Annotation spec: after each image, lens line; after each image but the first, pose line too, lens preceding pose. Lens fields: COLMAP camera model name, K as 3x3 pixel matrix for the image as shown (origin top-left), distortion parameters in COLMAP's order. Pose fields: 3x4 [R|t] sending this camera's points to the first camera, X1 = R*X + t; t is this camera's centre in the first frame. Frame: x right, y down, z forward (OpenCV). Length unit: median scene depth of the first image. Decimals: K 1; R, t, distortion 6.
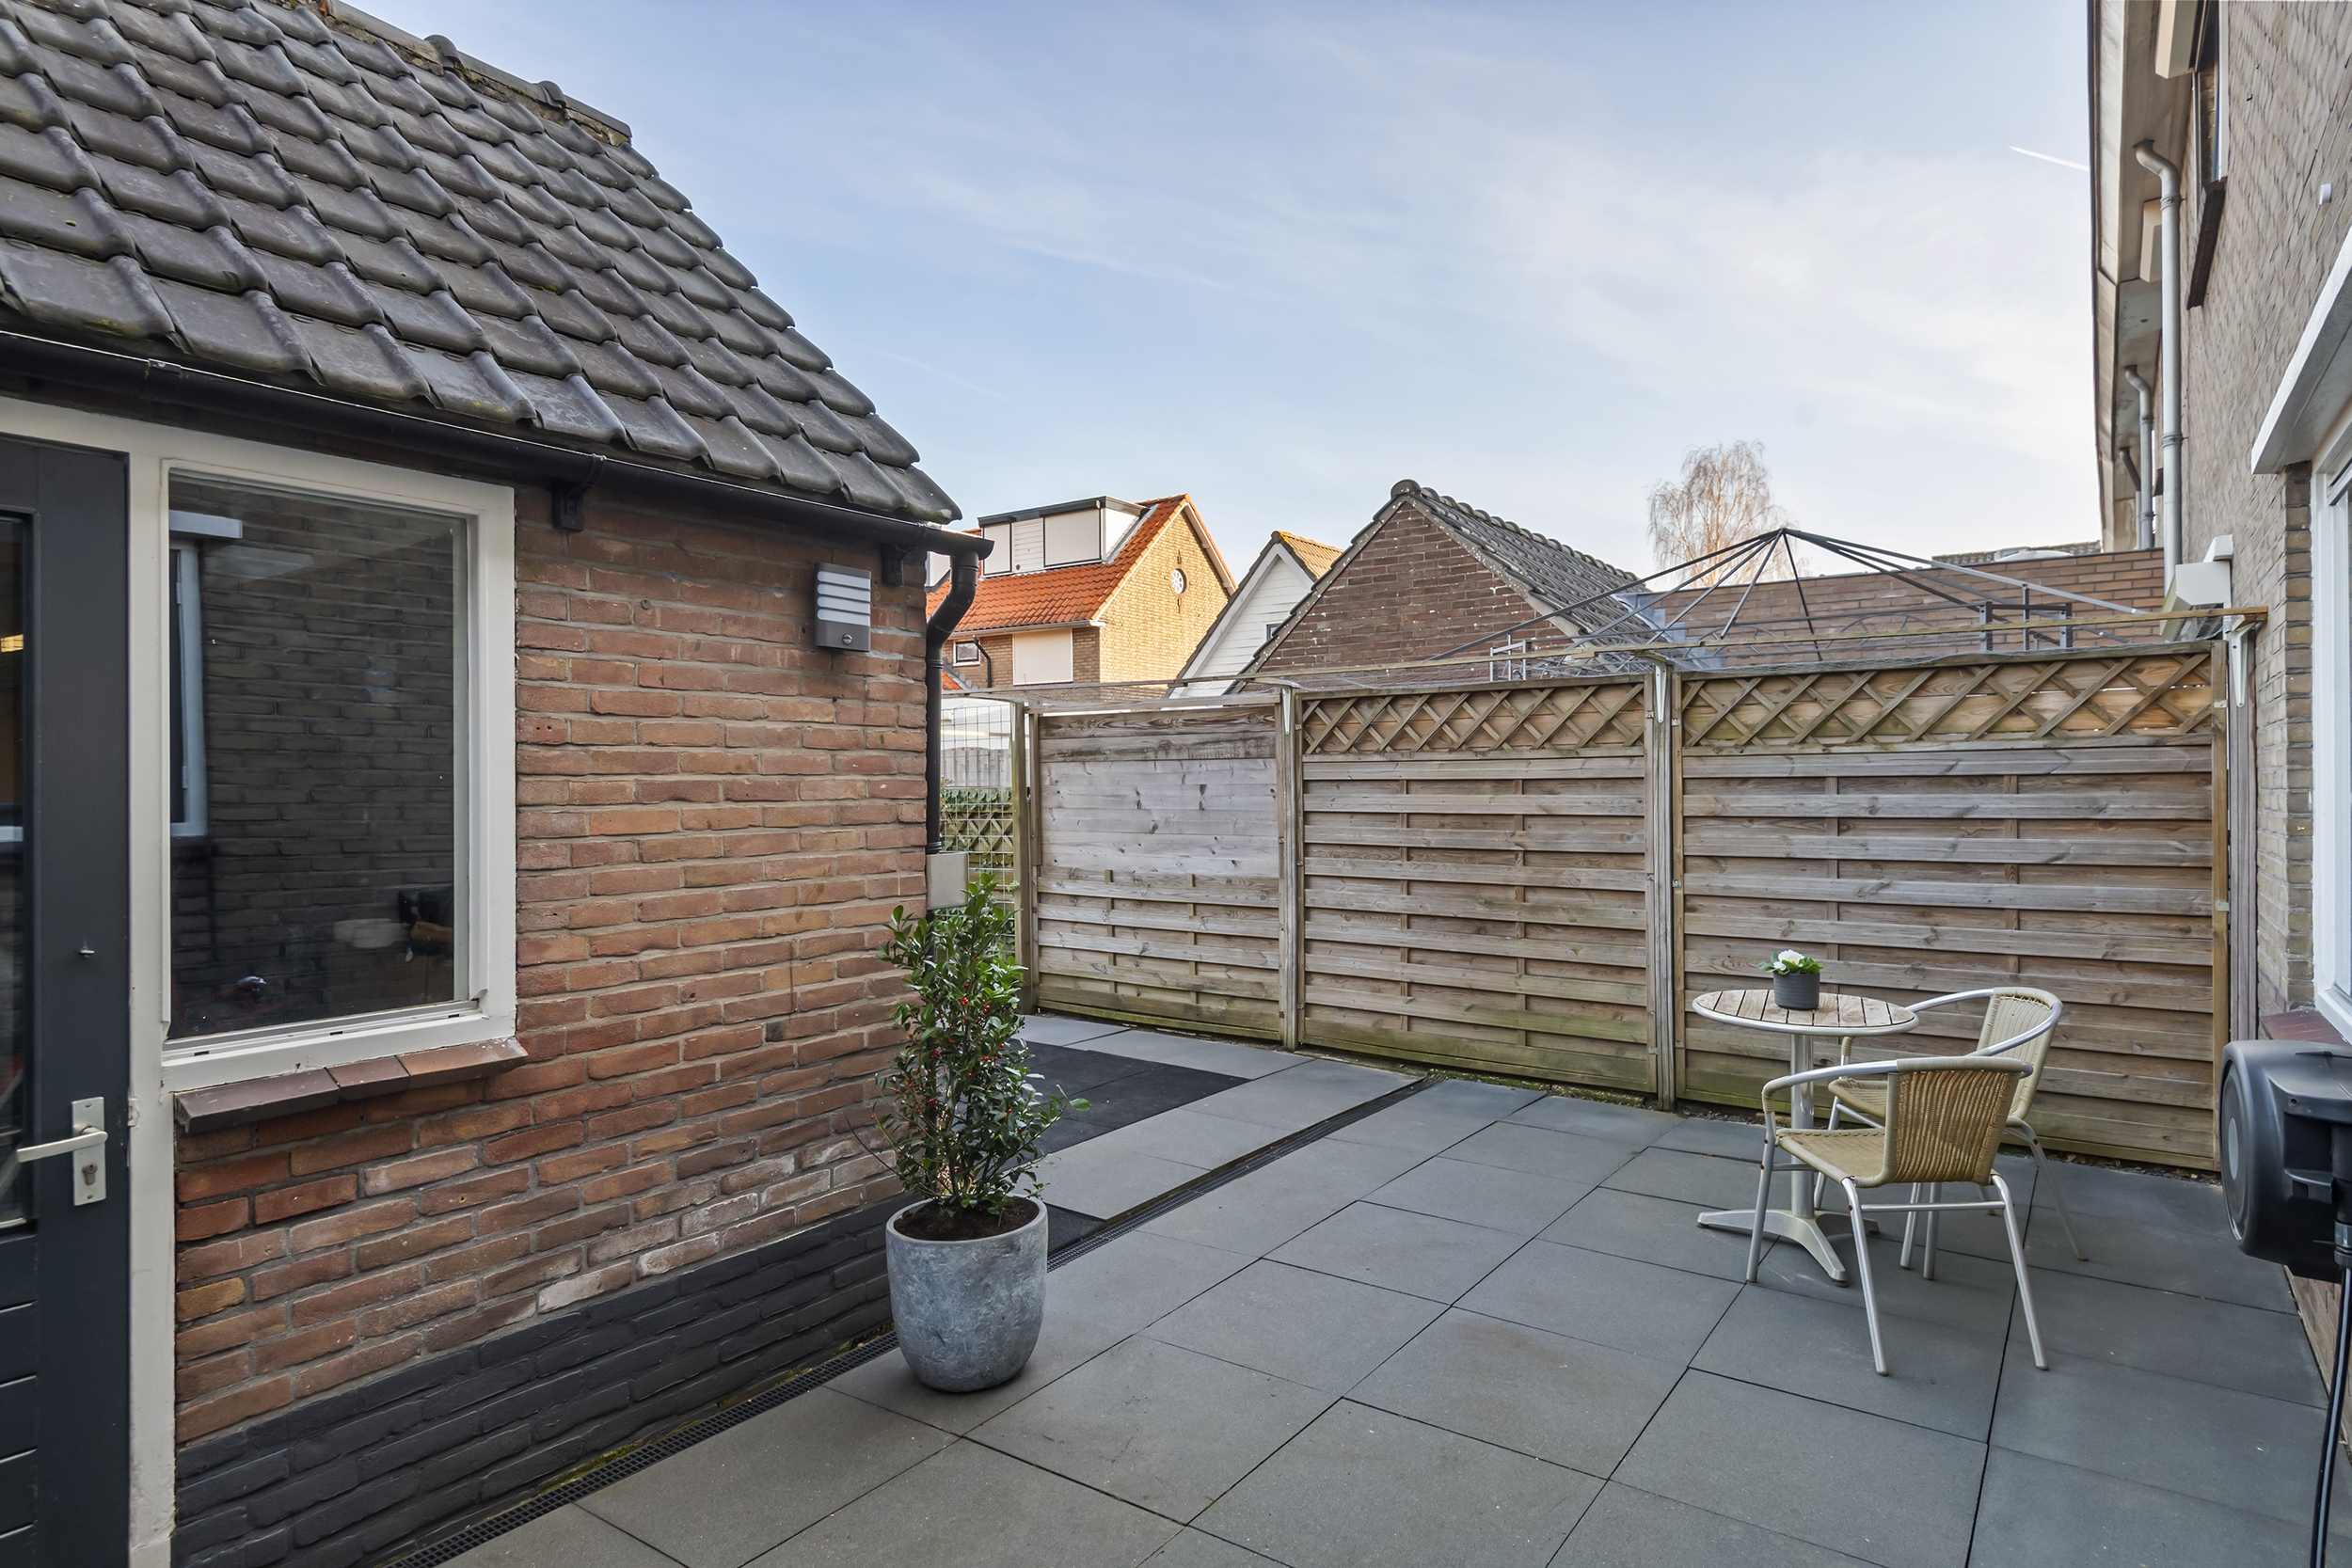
lens RADIAL K [[1247.4, 0, 1191.8], [0, 1247.4, 777.3], [0, 0, 1]] dist [0.020702, -0.006715]
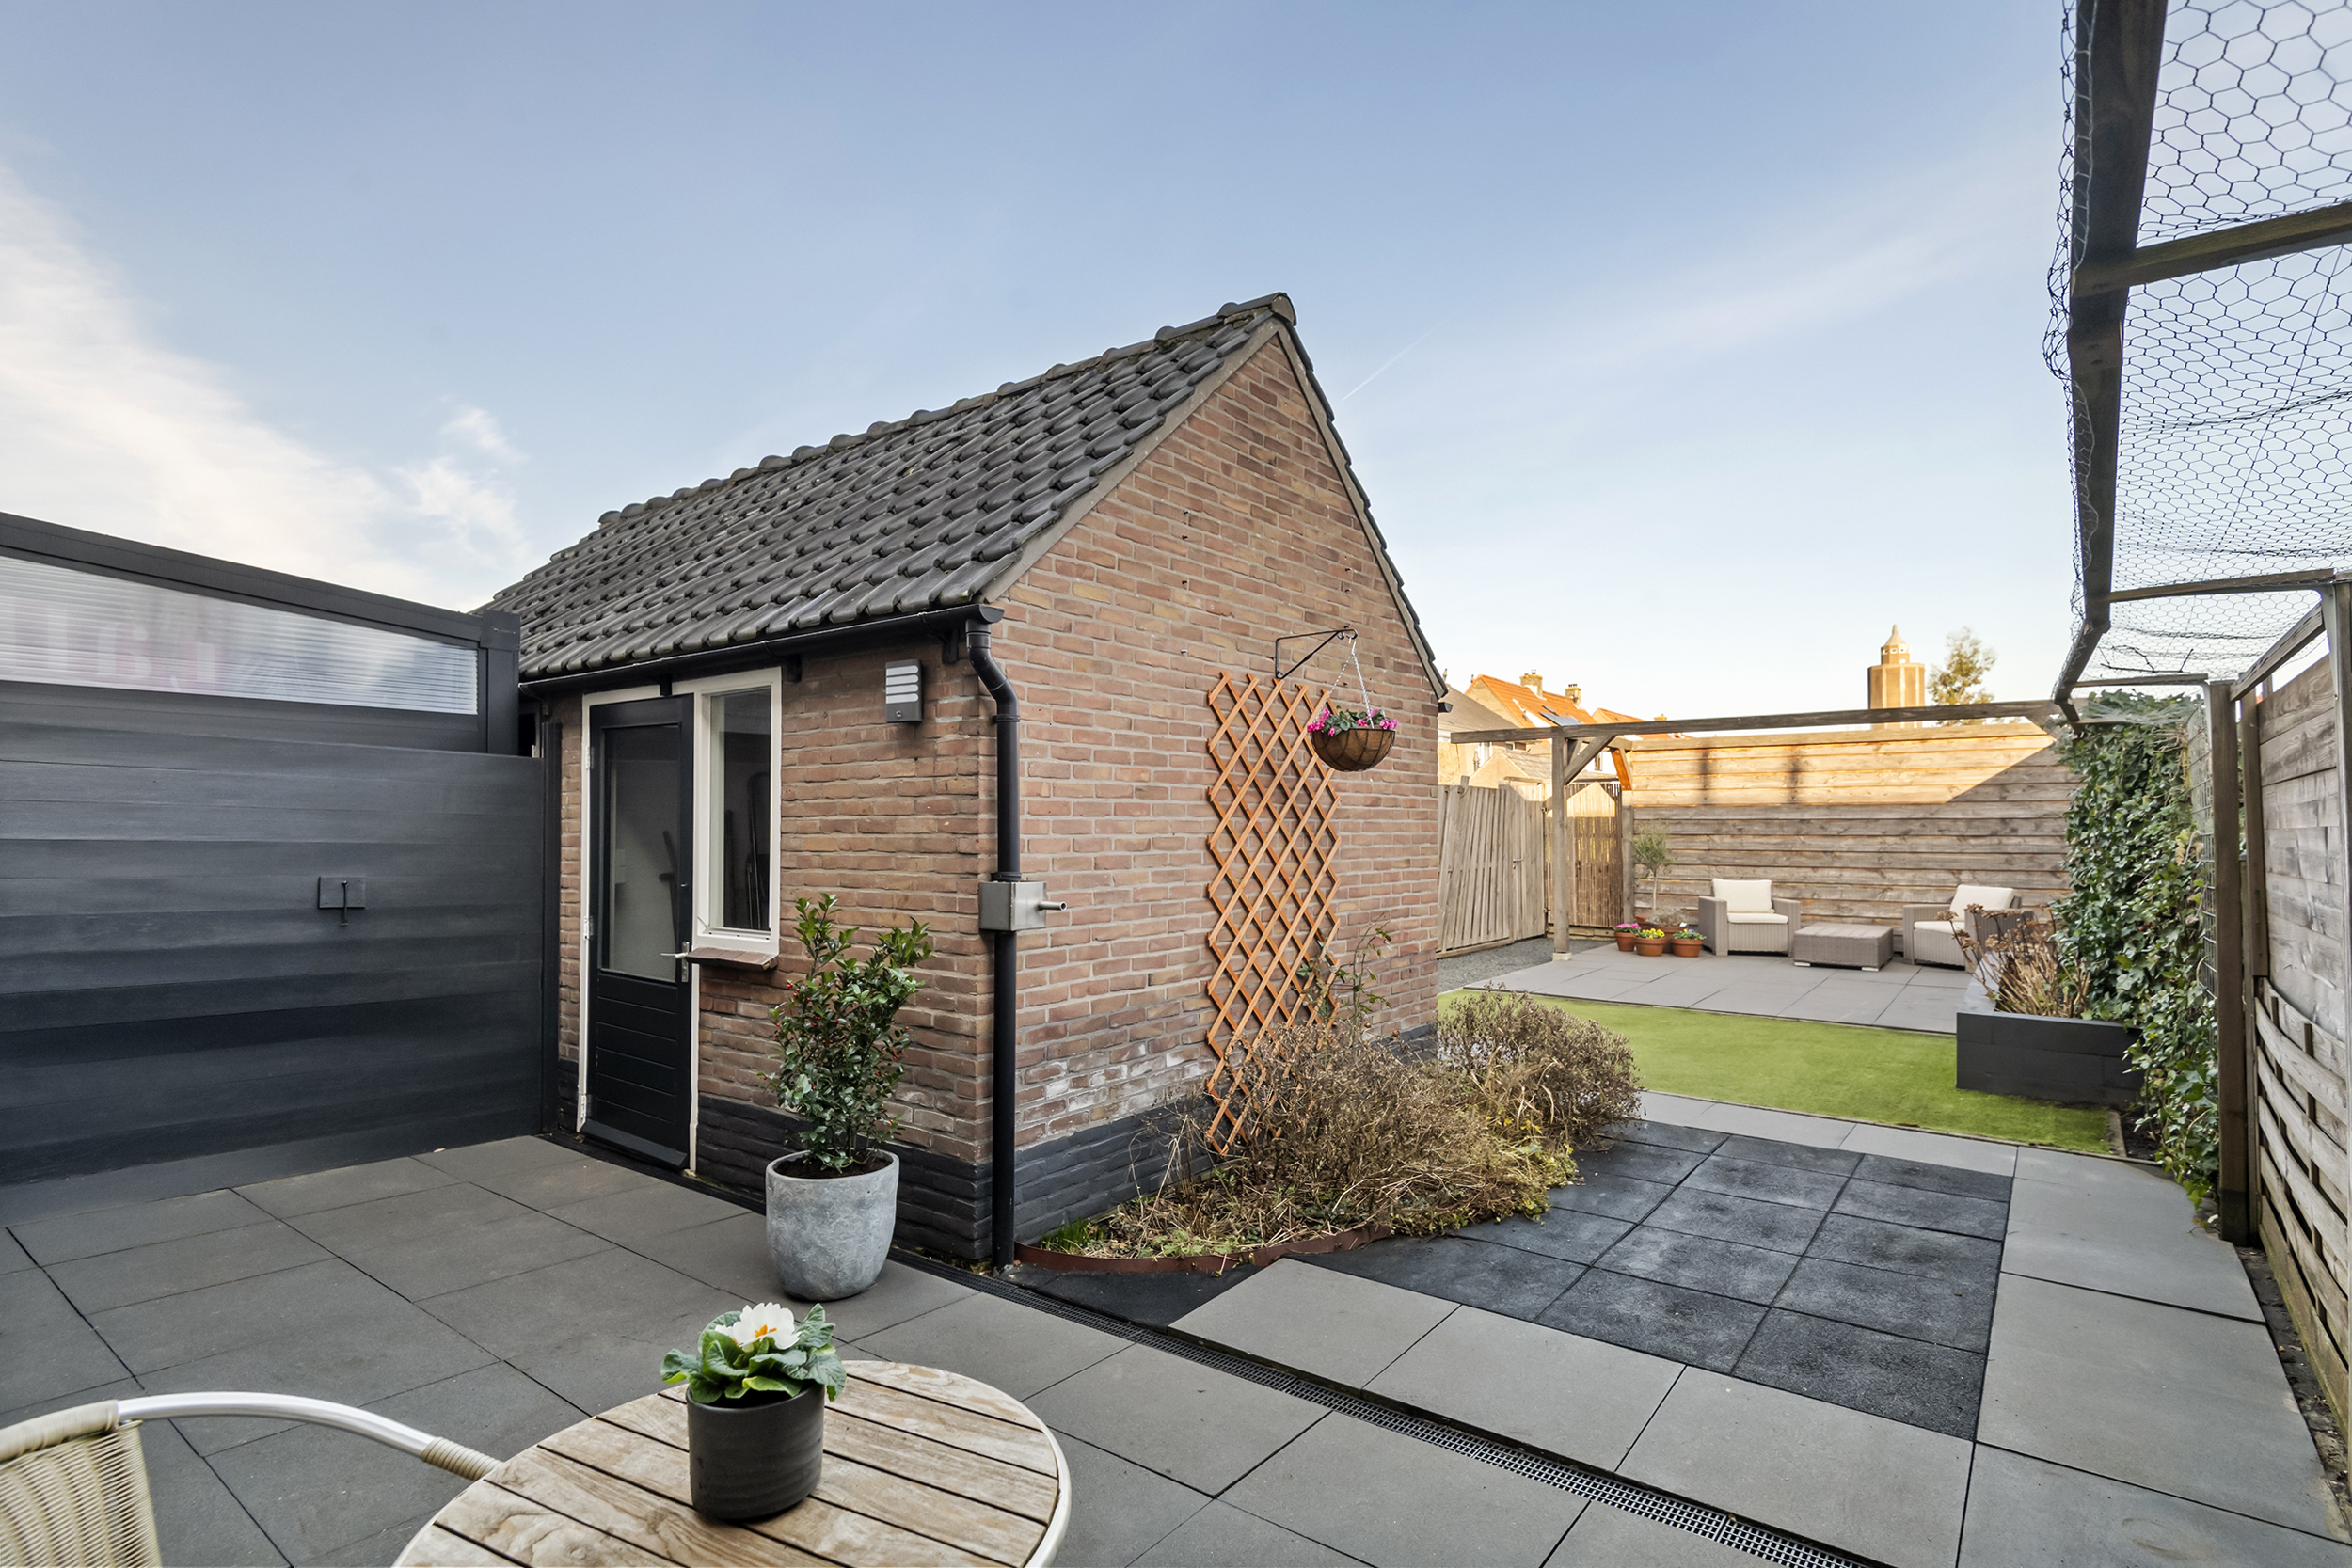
lens RADIAL K [[1136.8, 0, 1192.6], [0, 1136.8, 792.7], [0, 0, 1]] dist [0.022933, 0.000148]
pose [[-0.019234, -0.030464, -0.999351, 0.972455], [0.000482, 0.999535, -0.030479, 0.012288], [0.999815, -0.001068, -0.019211, 1.375078]]
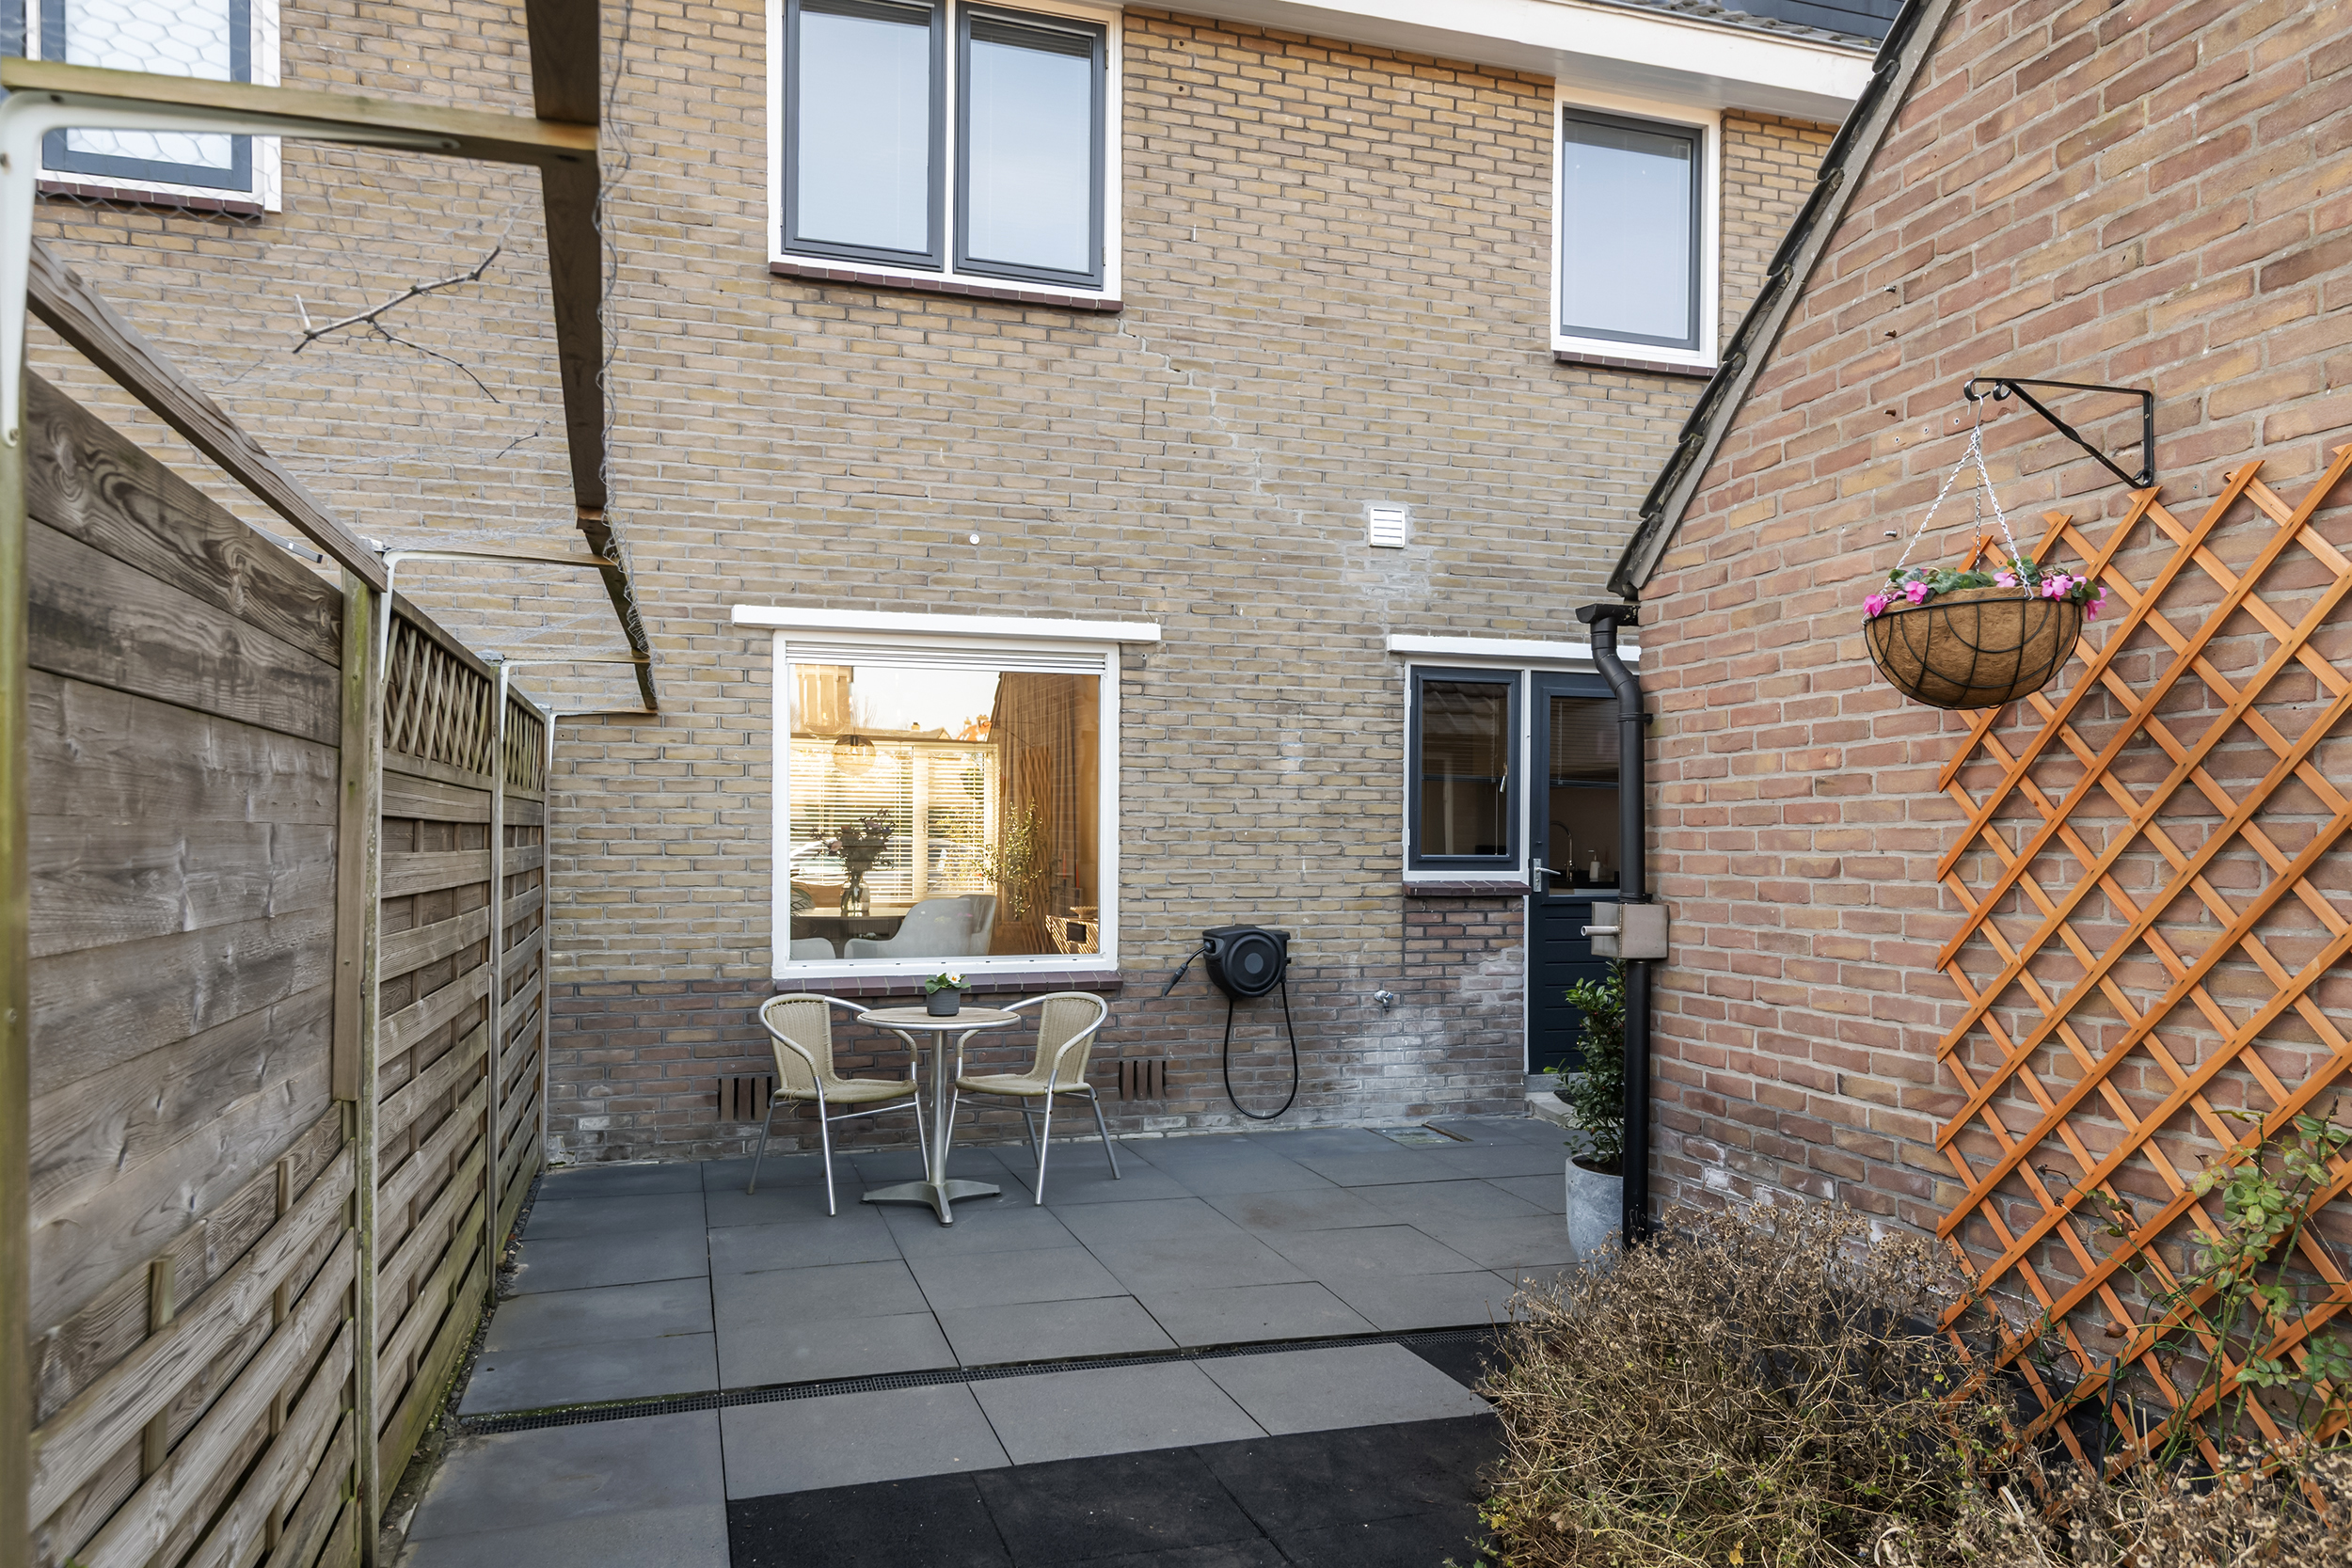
lens RADIAL K [[1664.9, 0, 1172.9], [0, 1664.9, 796.2], [0, 0, 1]] dist [0.032452, -0.003045]
pose [[-0.794246, 0.017662, 0.607339, -0.875929], [-0.000955, 0.999540, -0.030316, 0.017641], [-0.607595, -0.024659, -0.793864, 2.682581]]
